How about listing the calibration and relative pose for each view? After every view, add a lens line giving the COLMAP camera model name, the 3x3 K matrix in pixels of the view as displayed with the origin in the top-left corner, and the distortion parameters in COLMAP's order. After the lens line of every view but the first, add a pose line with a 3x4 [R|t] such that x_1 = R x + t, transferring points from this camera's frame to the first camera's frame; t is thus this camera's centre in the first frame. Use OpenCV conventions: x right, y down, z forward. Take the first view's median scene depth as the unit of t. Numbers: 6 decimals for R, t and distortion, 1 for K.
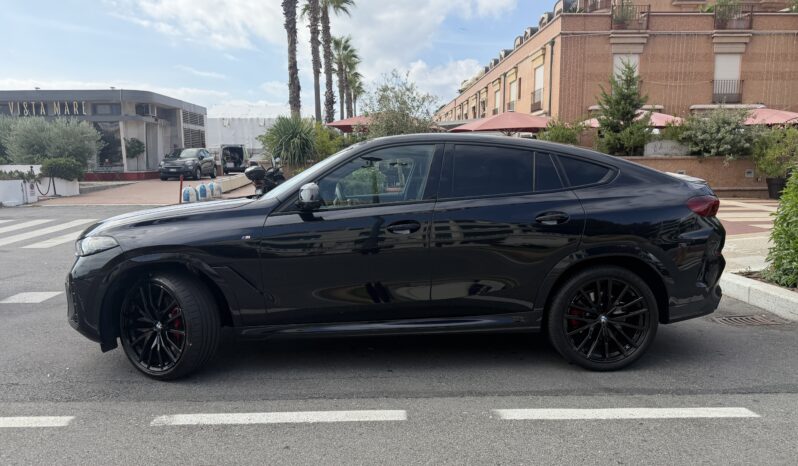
lens RADIAL K [[567.9, 0, 399.0], [0, 567.9, 233.0], [0, 0, 1]] dist [0.001357, -0.020054]
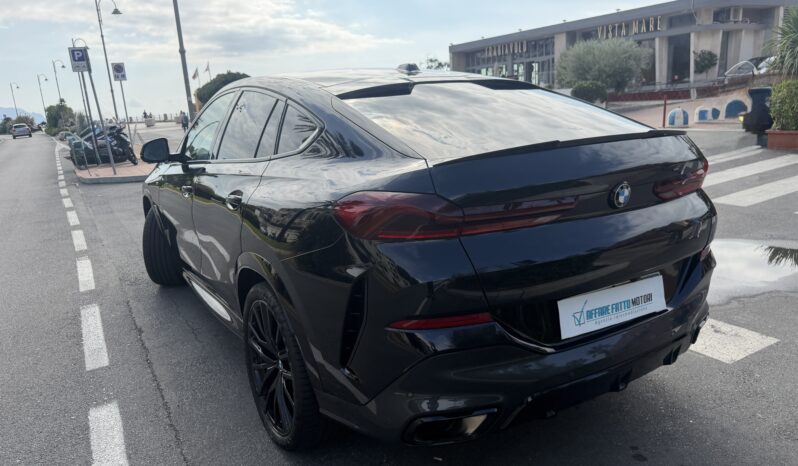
lens RADIAL K [[566.9, 0, 399.0], [0, 566.9, 233.0], [0, 0, 1]] dist [0.099522, -0.199124]
pose [[0.473033, 0.172034, -0.864086, 0.146241], [-0.042946, 0.984088, 0.172415, -0.016806], [0.879997, -0.044449, 0.472894, 0.127386]]
